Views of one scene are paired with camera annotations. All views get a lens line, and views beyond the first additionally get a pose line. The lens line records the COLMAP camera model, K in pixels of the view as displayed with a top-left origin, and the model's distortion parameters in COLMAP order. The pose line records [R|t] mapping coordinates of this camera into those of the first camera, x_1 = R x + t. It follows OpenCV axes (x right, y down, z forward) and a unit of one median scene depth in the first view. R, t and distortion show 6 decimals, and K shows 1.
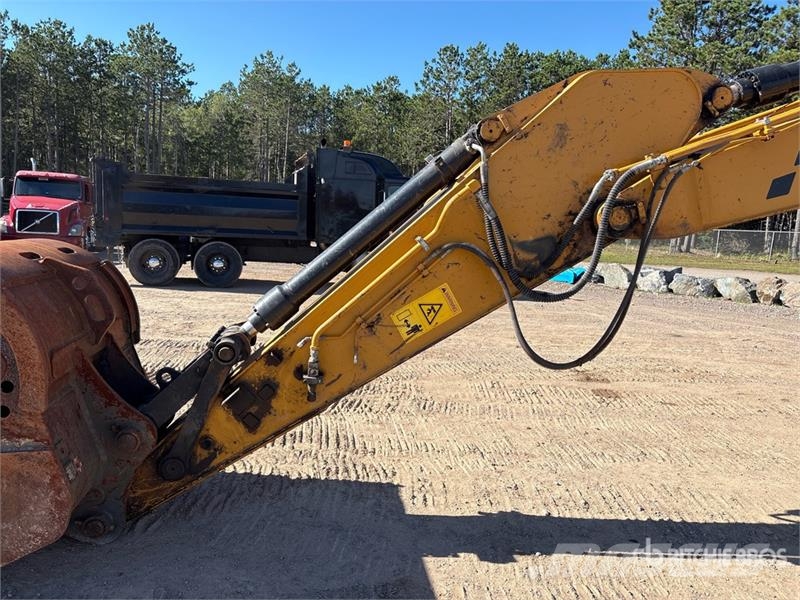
lens RADIAL K [[597.8, 0, 402.2], [0, 597.8, 302.1], [0, 0, 1]] dist [0.016204, 0.007893]
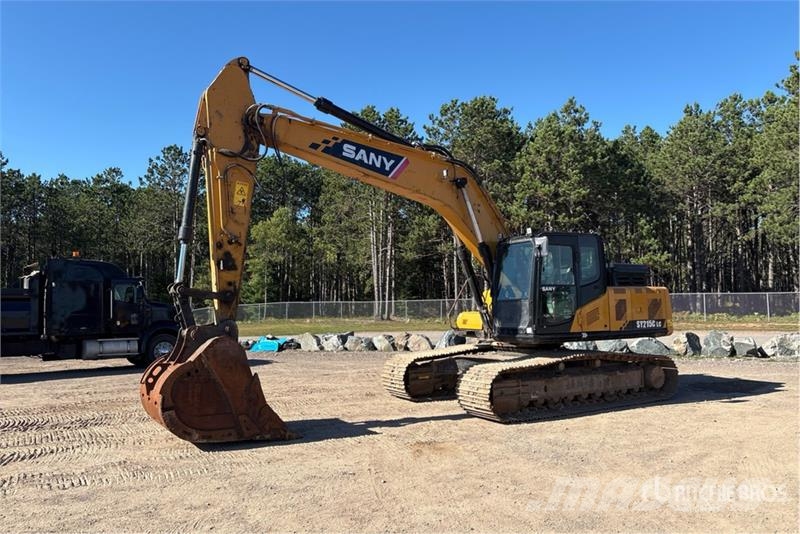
lens RADIAL K [[596.5, 0, 413.4], [0, 596.5, 267.7], [0, 0, 1]] dist [0.021871, -0.003874]
pose [[0.903479, -0.037454, 0.426993, 0.004820], [0.116392, 0.980182, -0.160298, 0.036050], [-0.412527, 0.194524, 0.889934, -0.328400]]
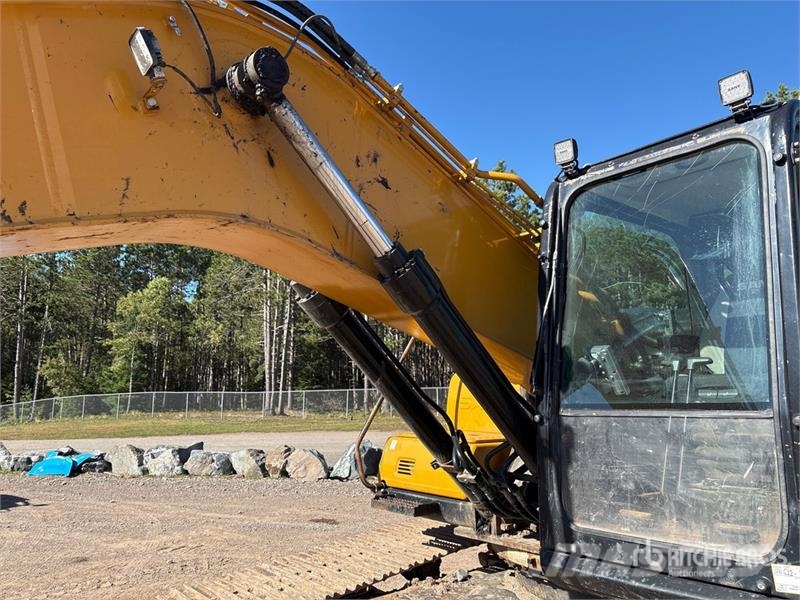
lens RADIAL K [[597.1, 0, 400.0], [0, 597.1, 300.0], [0, 0, 1]] dist [-0.006862, -0.005659]
pose [[0.840609, 0.023881, 0.541115, 0.237643], [0.125179, 0.963416, -0.236981, -0.015641], [-0.526978, 0.266945, 0.806867, 0.097096]]
